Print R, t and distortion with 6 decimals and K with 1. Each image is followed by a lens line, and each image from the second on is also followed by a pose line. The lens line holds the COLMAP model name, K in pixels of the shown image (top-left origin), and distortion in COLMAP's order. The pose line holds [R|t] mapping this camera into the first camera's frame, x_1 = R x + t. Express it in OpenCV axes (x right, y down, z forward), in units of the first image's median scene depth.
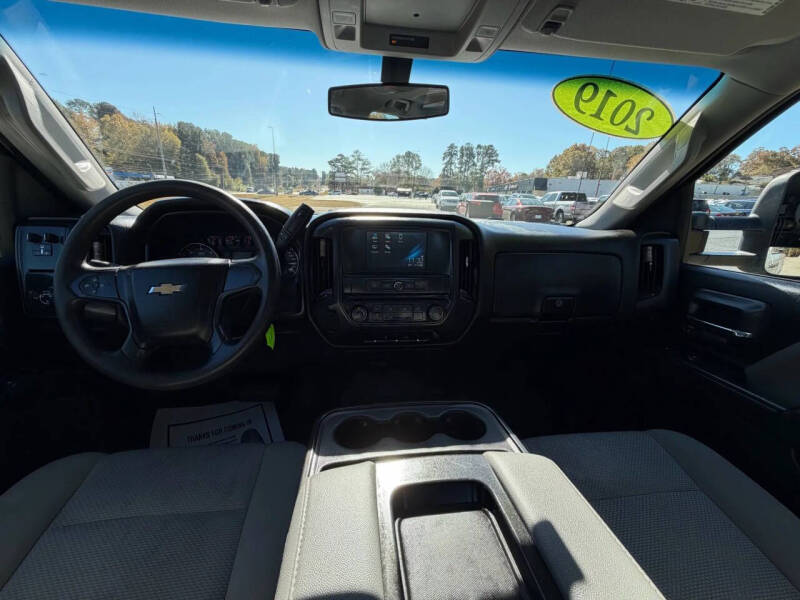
lens RADIAL K [[310.8, 0, 397.1], [0, 310.8, 297.5], [0, 0, 1]] dist [-0.005408, 0.000673]
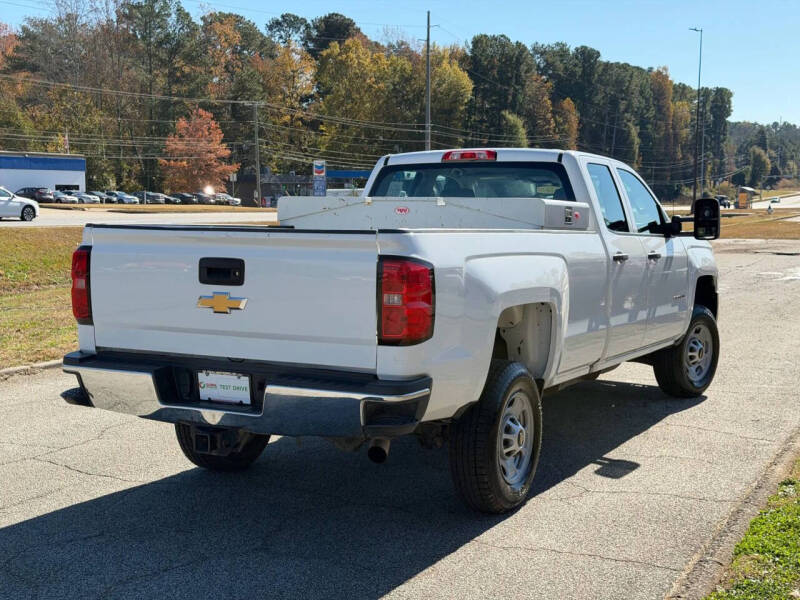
lens RADIAL K [[1142.2, 0, 399.8], [0, 1142.2, 301.6], [0, 0, 1]] dist [0.128148, 0.000000]
pose [[0.808911, 0.018298, -0.587646, 0.054465], [-0.157331, 0.969800, -0.186373, 0.028333], [0.566489, 0.243214, 0.787361, -0.084800]]
